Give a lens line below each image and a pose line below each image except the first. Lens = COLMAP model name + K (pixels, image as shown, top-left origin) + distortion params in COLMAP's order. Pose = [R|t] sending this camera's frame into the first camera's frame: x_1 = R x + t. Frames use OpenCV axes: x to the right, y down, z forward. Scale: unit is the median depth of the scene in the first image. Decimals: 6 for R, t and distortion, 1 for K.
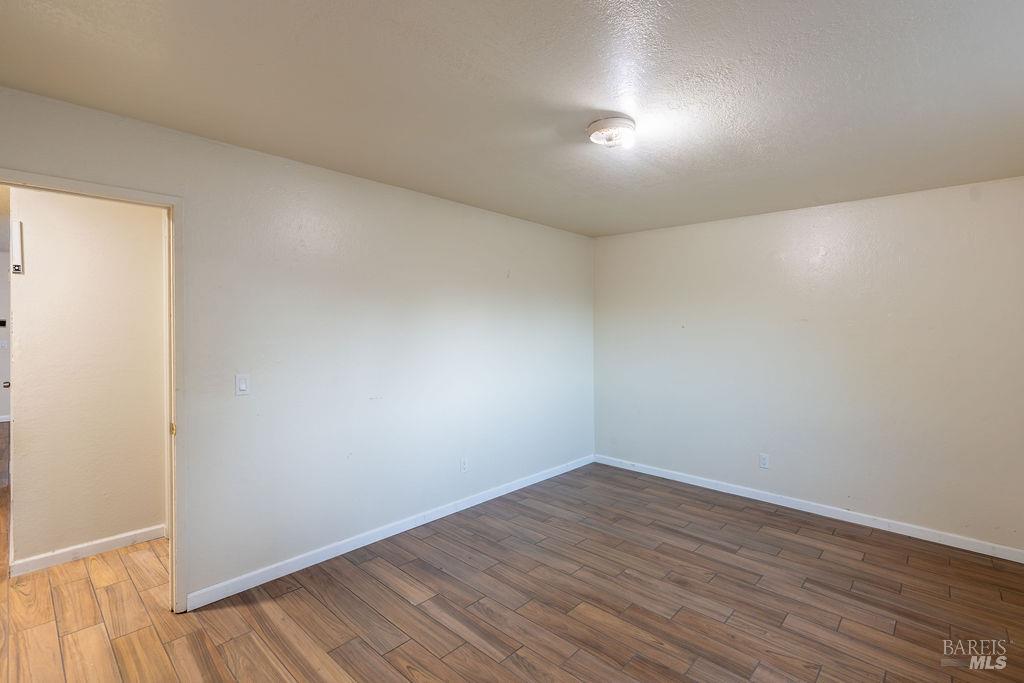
lens RADIAL K [[474.2, 0, 502.7], [0, 474.2, 337.4], [0, 0, 1]] dist [-0.004015, 0.002856]
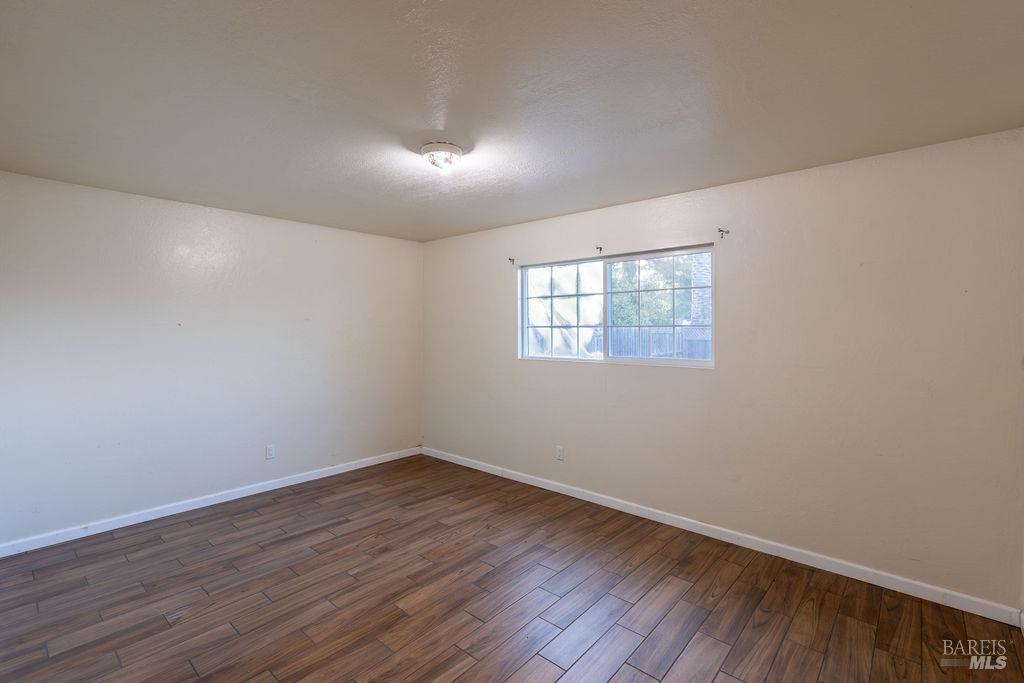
lens RADIAL K [[474.2, 0, 517.1], [0, 474.2, 344.6], [0, 0, 1]] dist [-0.004015, 0.002856]
pose [[-0.058030, -0.044451, 0.997325, -0.672840], [0.019881, 0.998759, 0.045671, -0.019698], [-0.998117, 0.022479, -0.057074, 0.653825]]
